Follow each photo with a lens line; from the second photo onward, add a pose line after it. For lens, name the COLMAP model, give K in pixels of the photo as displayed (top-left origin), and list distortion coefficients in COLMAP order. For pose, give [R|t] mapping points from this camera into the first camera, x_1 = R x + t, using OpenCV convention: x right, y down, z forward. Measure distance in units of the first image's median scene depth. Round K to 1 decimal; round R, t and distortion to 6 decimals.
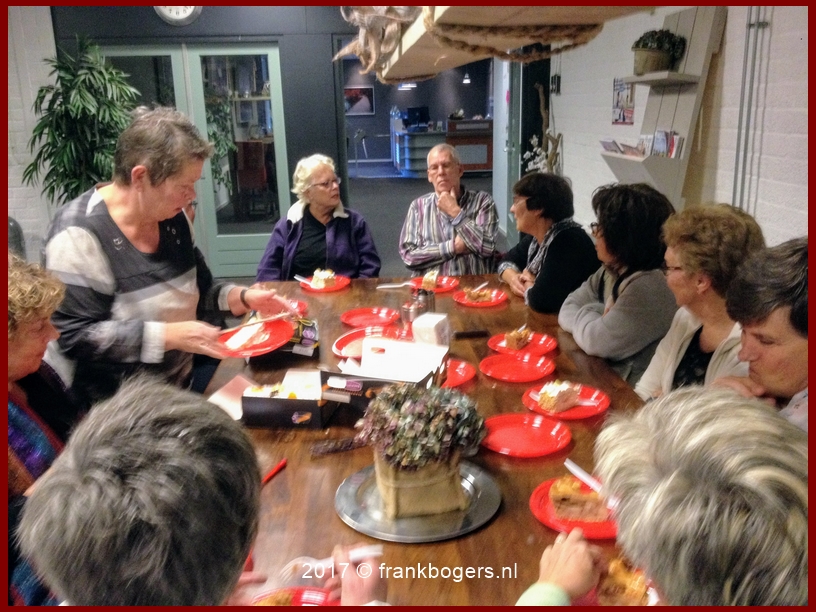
lens RADIAL K [[765.4, 0, 391.3], [0, 765.4, 301.0], [0, 0, 1]] dist [0.010294, 0.000000]
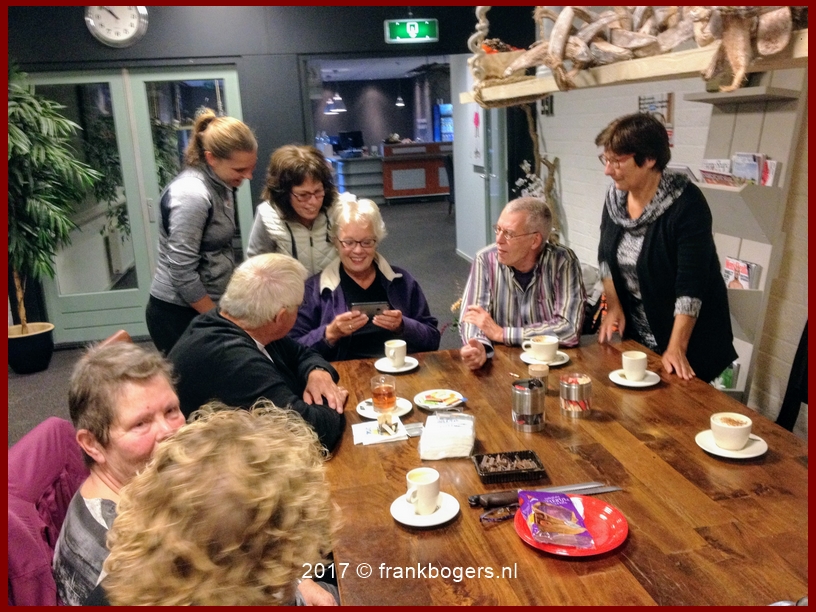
lens RADIAL K [[765.4, 0, 405.6], [0, 765.4, 320.6], [0, 0, 1]] dist [0.010294, 0.000000]
pose [[0.990840, -0.059196, 0.121379, -0.081069], [0.059754, 0.998213, -0.000954, -0.032273], [-0.121105, 0.008198, 0.992606, 0.106056]]
